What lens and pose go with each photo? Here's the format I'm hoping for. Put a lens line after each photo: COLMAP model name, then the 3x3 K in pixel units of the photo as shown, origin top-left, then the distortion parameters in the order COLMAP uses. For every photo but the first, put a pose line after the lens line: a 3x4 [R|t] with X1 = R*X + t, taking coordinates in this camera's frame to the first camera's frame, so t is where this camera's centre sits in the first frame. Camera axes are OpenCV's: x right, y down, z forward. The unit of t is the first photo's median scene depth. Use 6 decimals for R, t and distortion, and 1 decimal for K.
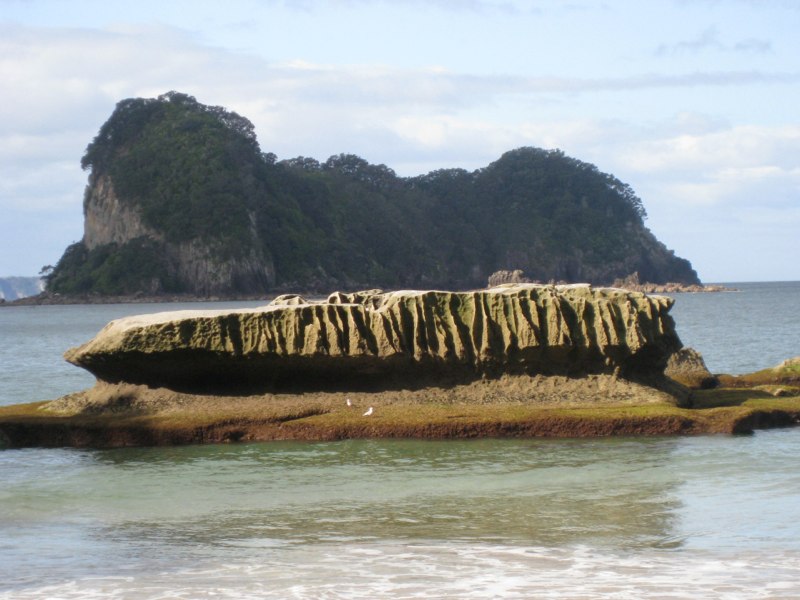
lens RADIAL K [[3218.1, 0, 400.0], [0, 3218.1, 300.1], [0, 0, 1]] dist [-0.141948, 0.000000]
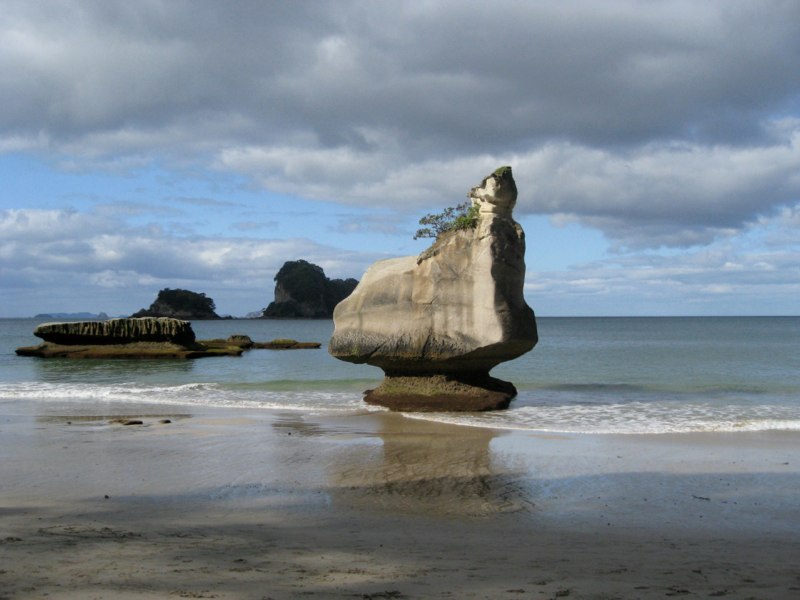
lens RADIAL K [[942.9, 0, 400.0], [0, 942.9, 300.1], [0, 0, 1]] dist [0.004808, 0.000000]
pose [[0.997981, 0.019549, -0.060435, 0.398696], [-0.020785, 0.999586, -0.019877, -0.009108], [0.060022, 0.021093, 0.997974, -0.077290]]
